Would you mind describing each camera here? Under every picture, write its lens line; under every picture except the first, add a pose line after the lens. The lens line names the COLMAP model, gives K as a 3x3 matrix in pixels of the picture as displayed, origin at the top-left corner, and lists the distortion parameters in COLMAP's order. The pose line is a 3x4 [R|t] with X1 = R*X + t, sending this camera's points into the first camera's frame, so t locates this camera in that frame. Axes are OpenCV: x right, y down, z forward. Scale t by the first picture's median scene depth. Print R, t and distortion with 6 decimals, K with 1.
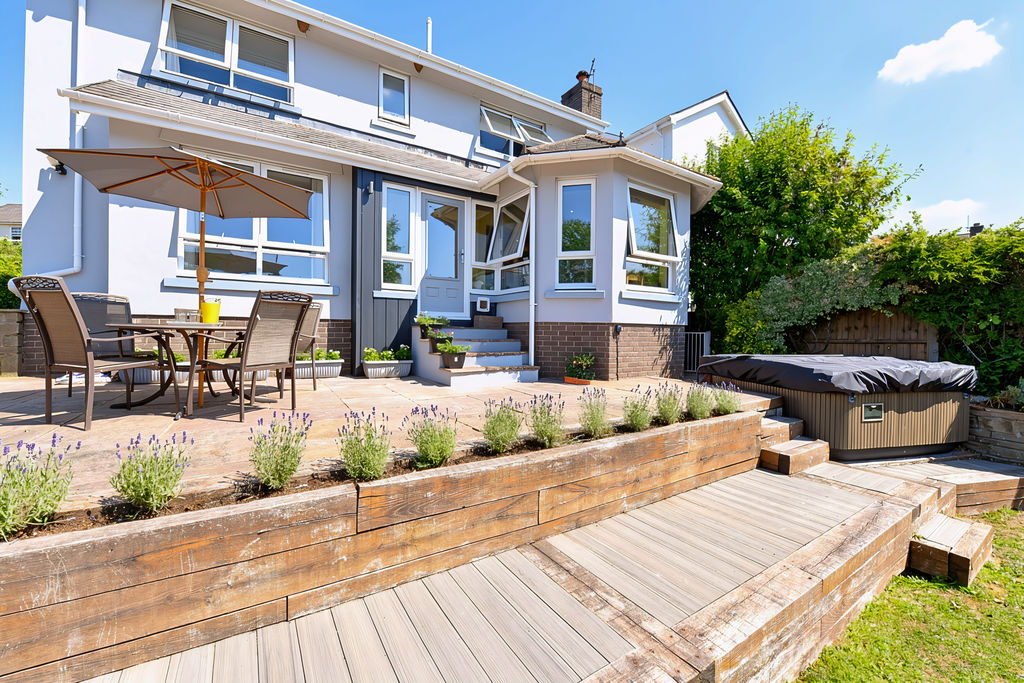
lens RADIAL K [[408.8, 0, 508.9], [0, 408.8, 340.4], [0, 0, 1]] dist [-0.016919, -0.000666]
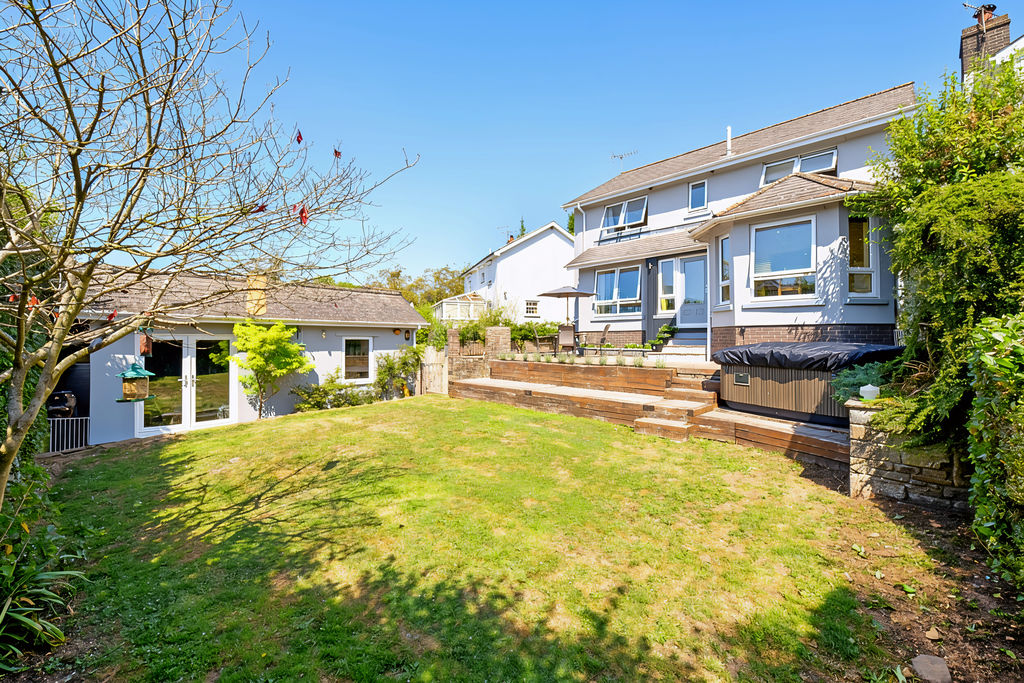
lens RADIAL K [[408.8, 0, 518.5], [0, 408.8, 340.4], [0, 0, 1]] dist [-0.016919, -0.000666]
pose [[0.225340, -0.013076, -0.974192, 1.481725], [-0.018675, 0.999668, -0.017738, 0.050437], [0.974101, 0.022190, 0.225021, -0.111112]]
